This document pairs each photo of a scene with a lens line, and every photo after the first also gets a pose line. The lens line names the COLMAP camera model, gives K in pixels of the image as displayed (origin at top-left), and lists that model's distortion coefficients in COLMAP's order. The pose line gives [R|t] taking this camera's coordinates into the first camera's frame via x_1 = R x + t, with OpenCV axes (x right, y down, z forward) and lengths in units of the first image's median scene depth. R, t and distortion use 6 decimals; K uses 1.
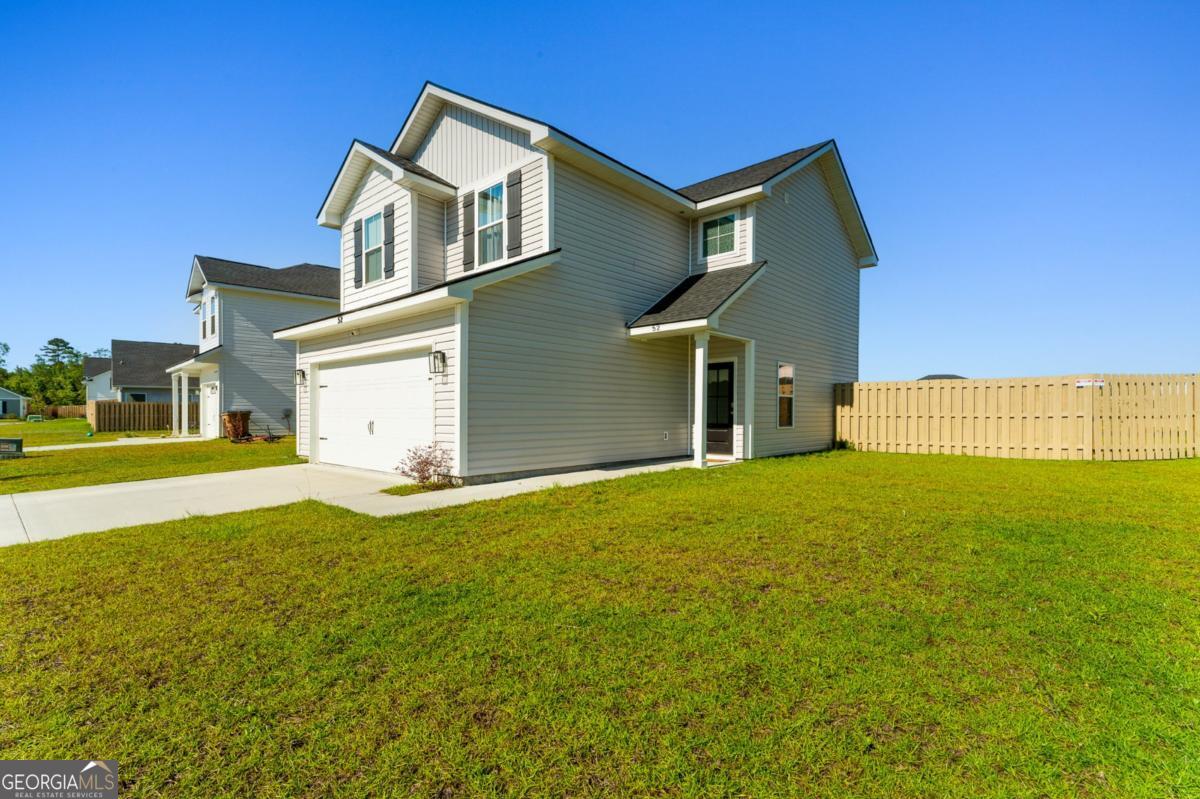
lens RADIAL K [[543.7, 0, 607.0], [0, 543.7, 416.0], [0, 0, 1]] dist [0.014838, -0.000688]
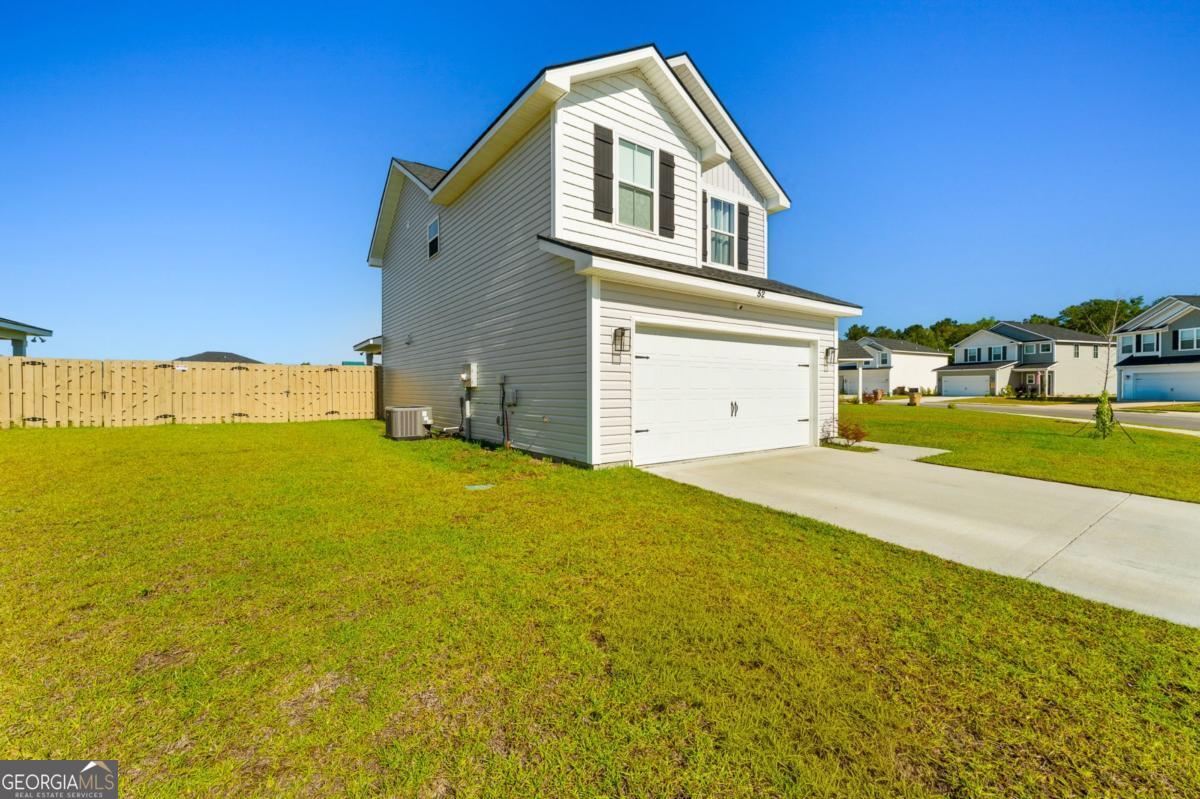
lens RADIAL K [[480.2, 0, 594.1], [0, 480.2, 396.1], [0, 0, 1]] dist [0.003147, -0.001179]
pose [[0.232677, -0.011744, 0.972483, -1.275361], [0.004030, 0.999930, 0.011111, -0.009652], [-0.972546, 0.001333, 0.232708, 1.016080]]
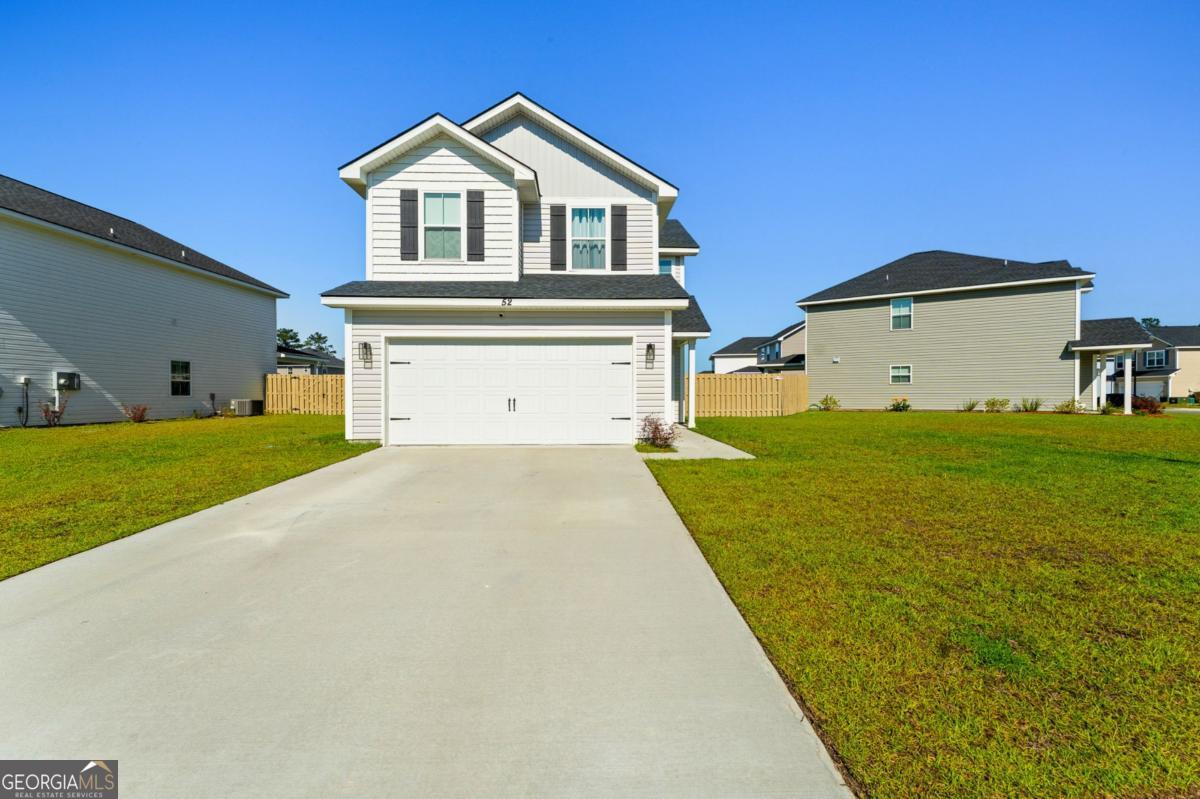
lens RADIAL K [[480.2, 0, 592.5], [0, 480.2, 400.1], [0, 0, 1]] dist [0.003147, -0.001179]
pose [[0.731701, -0.008152, 0.681577, -0.938651], [0.005436, 0.999966, 0.006124, 0.008080], [-0.681604, -0.000776, 0.731721, 0.195689]]
